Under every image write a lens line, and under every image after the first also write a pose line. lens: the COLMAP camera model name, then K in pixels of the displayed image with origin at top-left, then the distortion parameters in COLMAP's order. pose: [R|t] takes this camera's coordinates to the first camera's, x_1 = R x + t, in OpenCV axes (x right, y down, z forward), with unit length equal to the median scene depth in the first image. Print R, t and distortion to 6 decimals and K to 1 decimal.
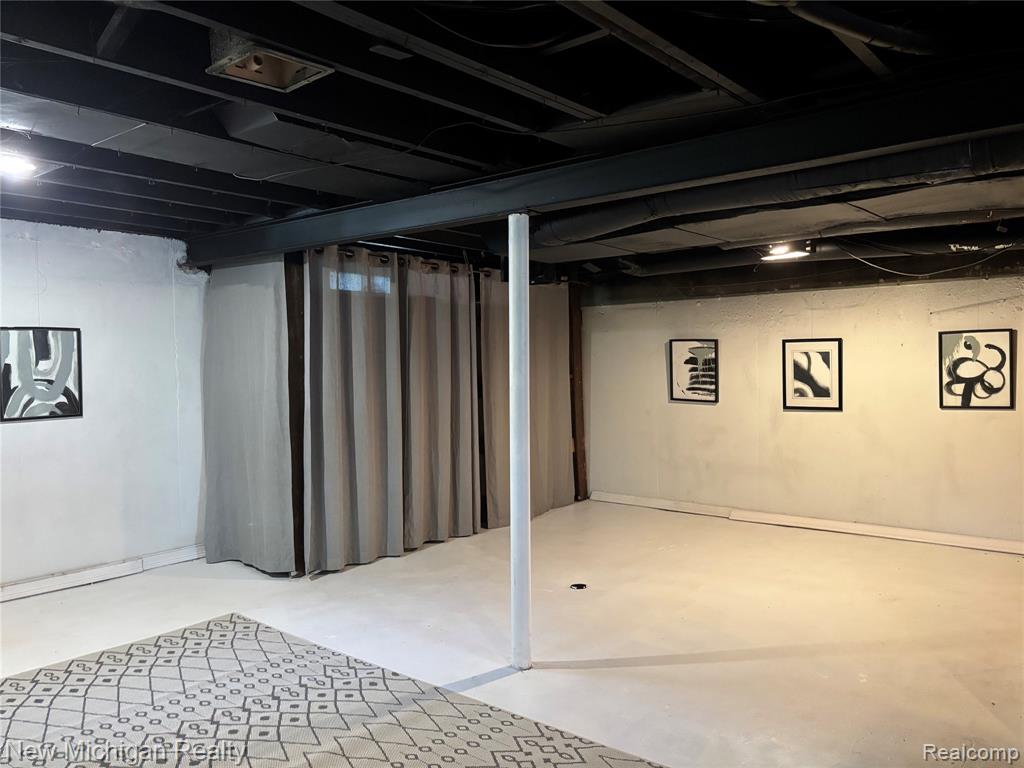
lens RADIAL K [[779.7, 0, 511.7], [0, 779.7, 383.5], [0, 0, 1]] dist [0.043347, -0.055262]
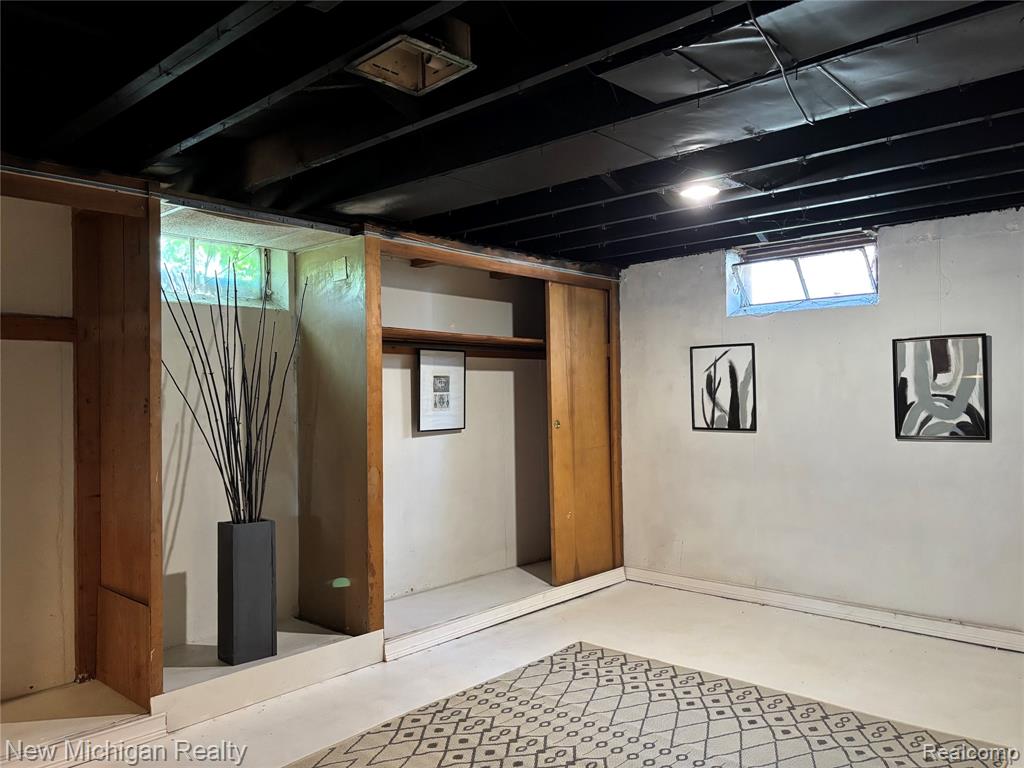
lens RADIAL K [[779.7, 0, 511.5], [0, 779.7, 383.6], [0, 0, 1]] dist [0.043347, -0.055262]
pose [[-0.053964, 0.000539, -0.998543, 0.311913], [-0.012776, 0.999918, 0.001230, -0.012708], [0.998461, 0.012824, -0.053953, 0.565106]]
